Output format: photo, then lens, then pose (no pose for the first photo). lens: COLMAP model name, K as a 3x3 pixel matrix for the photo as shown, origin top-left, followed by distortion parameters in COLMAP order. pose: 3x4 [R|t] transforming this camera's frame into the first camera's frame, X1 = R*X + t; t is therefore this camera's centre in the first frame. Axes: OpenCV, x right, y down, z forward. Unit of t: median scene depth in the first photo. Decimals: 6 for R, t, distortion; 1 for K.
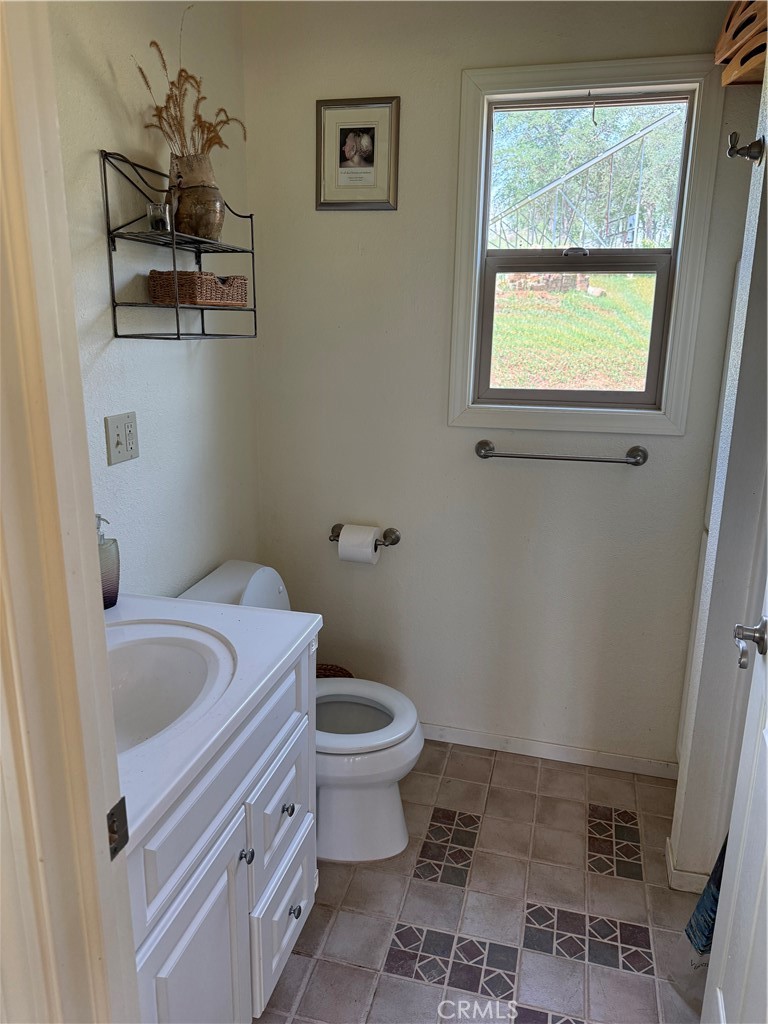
lens RADIAL K [[720.6, 0, 384.0], [0, 720.6, 512.0], [0, 0, 1]] dist [0.041989, -0.055735]
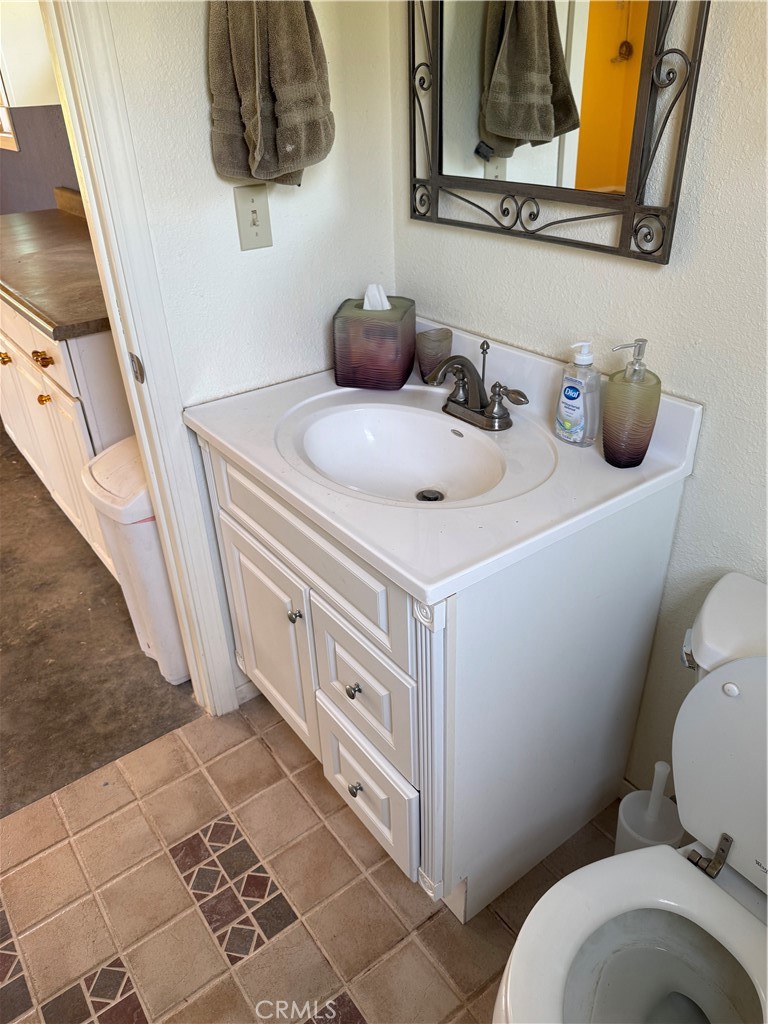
lens RADIAL K [[720.6, 0, 384.0], [0, 720.6, 512.0], [0, 0, 1]] dist [0.041989, -0.055735]
pose [[-0.620309, 0.398917, -0.675338, 0.307704], [-0.181685, 0.764514, 0.618473, -0.262461], [0.763025, 0.506343, -0.401758, 1.134081]]
